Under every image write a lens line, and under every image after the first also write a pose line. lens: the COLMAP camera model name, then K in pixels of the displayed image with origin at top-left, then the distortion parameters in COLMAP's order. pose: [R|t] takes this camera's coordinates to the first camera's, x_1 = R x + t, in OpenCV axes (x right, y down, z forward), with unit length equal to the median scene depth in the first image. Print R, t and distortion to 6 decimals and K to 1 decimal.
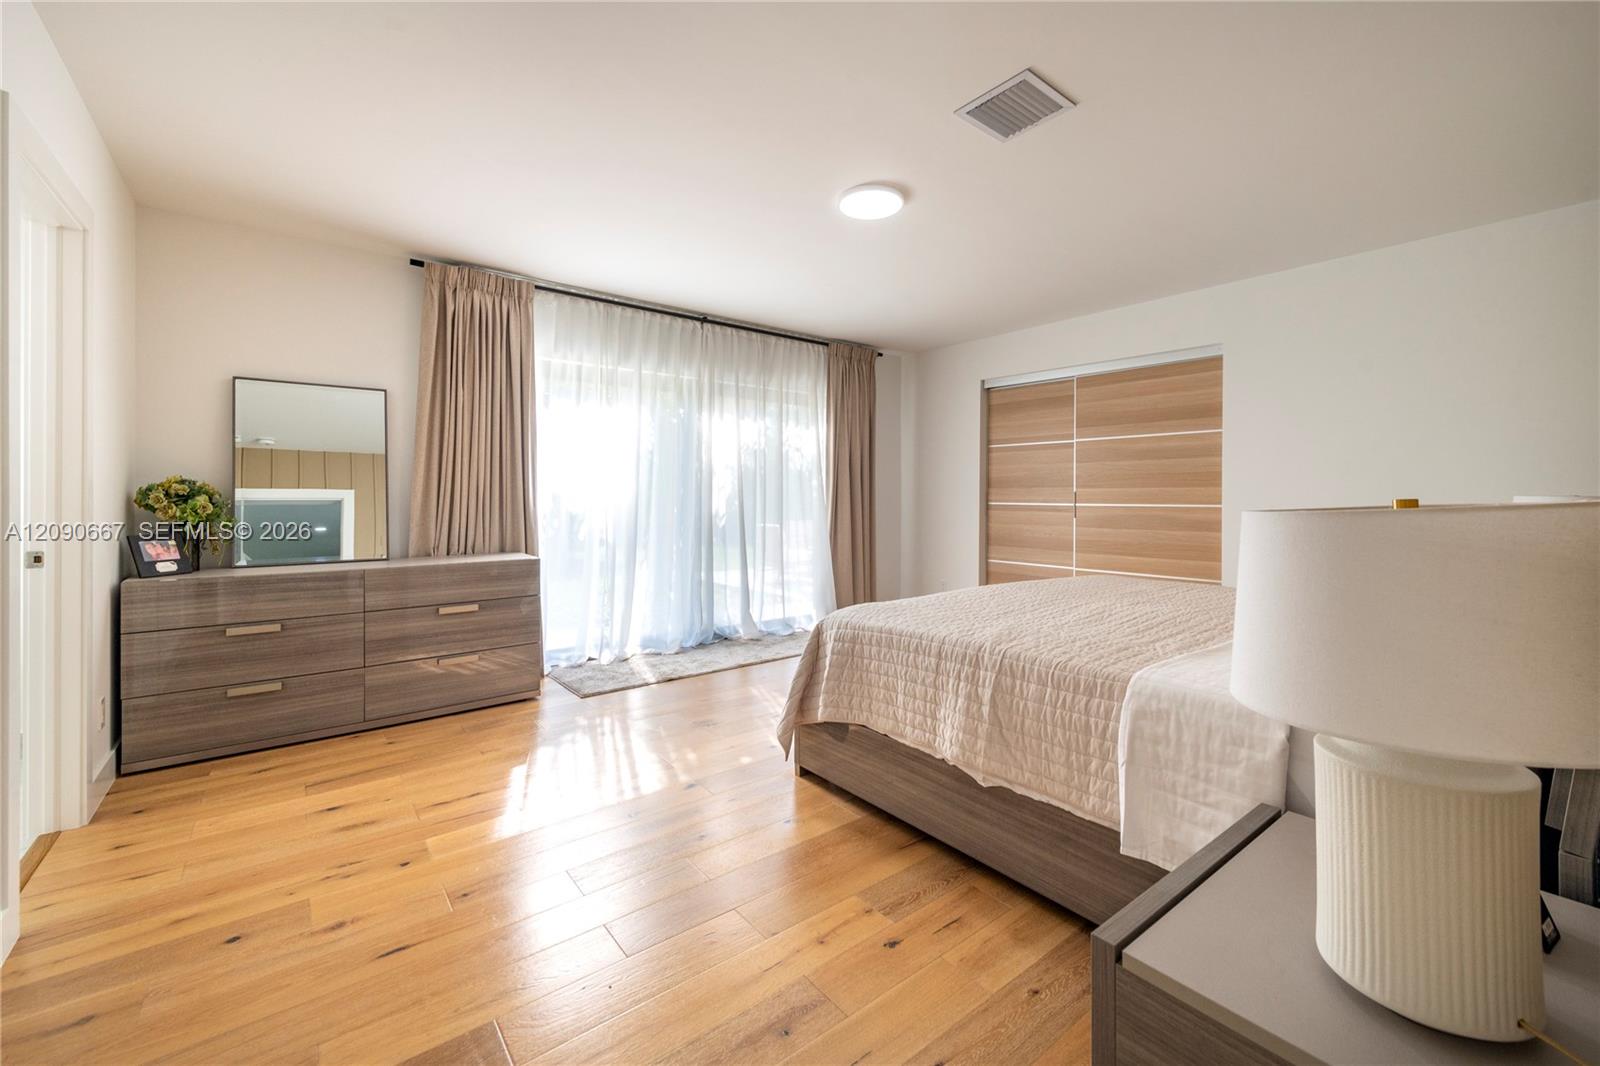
lens RADIAL K [[641.4, 0, 801.4], [0, 641.4, 485.5], [0, 0, 1]] dist [0.000038, -0.000038]
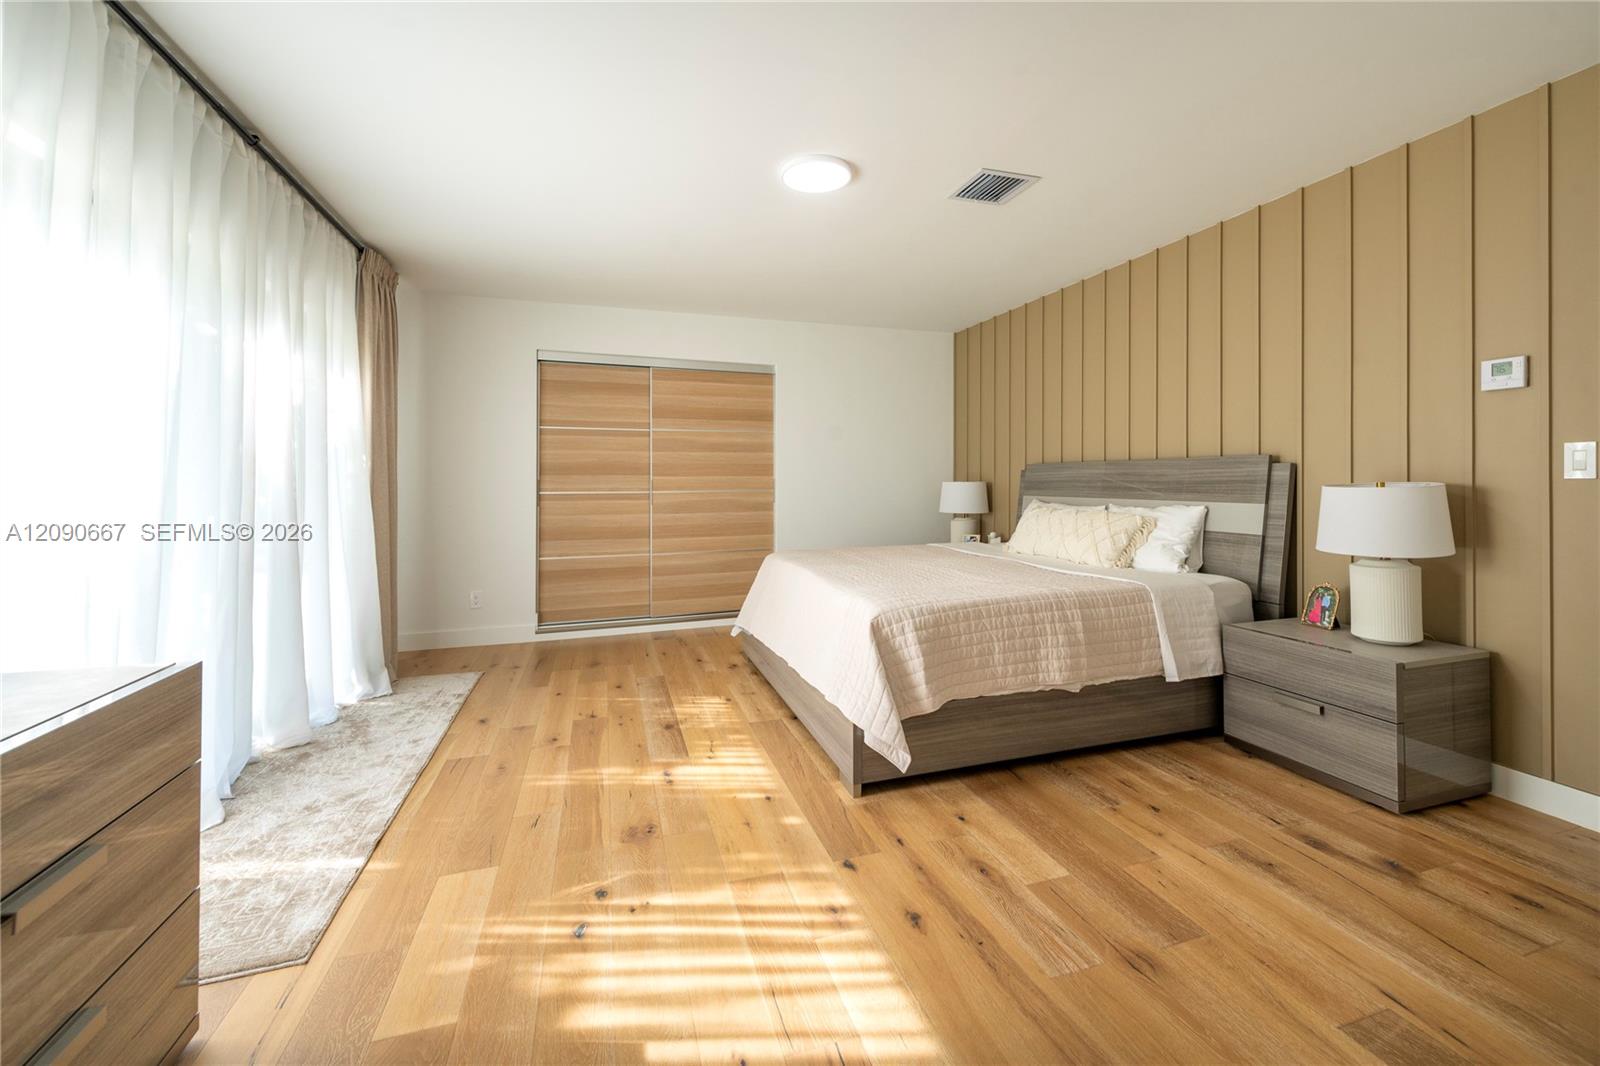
lens RADIAL K [[658.6, 0, 805.2], [0, 658.6, 478.5], [0, 0, 1]] dist [0.001119, 0.000100]
pose [[0.346374, 0.002476, 0.938093, -0.841898], [-0.010950, 0.999939, 0.001403, 0.006721], [-0.938032, -0.010758, 0.346380, 0.709617]]
